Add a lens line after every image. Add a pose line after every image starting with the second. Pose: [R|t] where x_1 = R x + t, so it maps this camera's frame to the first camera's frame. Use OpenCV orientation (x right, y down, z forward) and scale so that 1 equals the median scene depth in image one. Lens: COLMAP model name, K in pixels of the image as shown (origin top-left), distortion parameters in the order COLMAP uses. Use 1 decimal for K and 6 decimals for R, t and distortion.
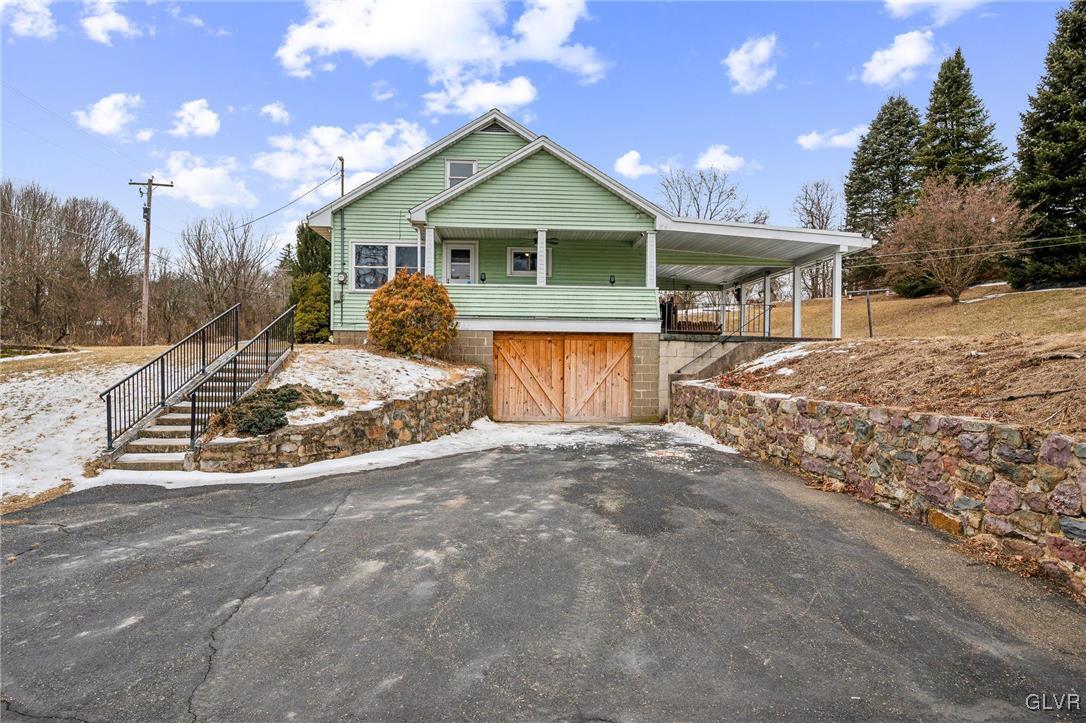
lens RADIAL K [[714.6, 0, 542.9], [0, 714.6, 360.1], [0, 0, 1]] dist [-0.000585, 0.002175]
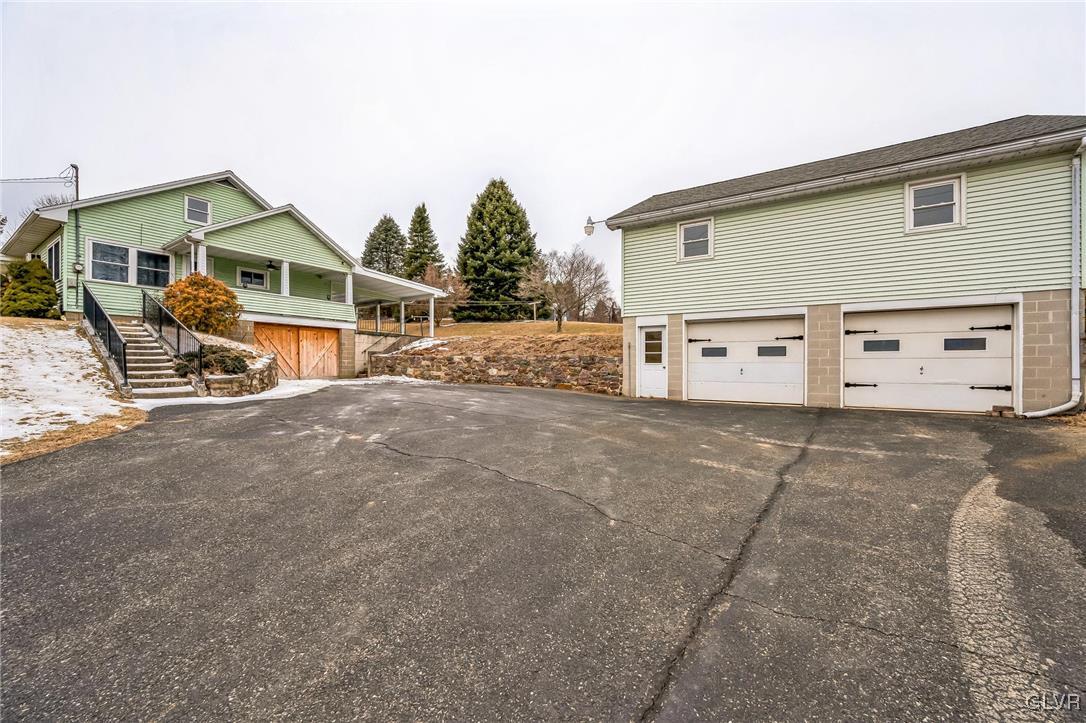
lens RADIAL K [[432.6, 0, 541.2], [0, 432.6, 363.7], [0, 0, 1]] dist [-0.000372, 0.000022]
pose [[0.606813, -0.000821, 0.794844, -0.426902], [-0.002815, 0.999991, 0.003182, 0.044524], [-0.794840, -0.004168, 0.606805, -0.054680]]
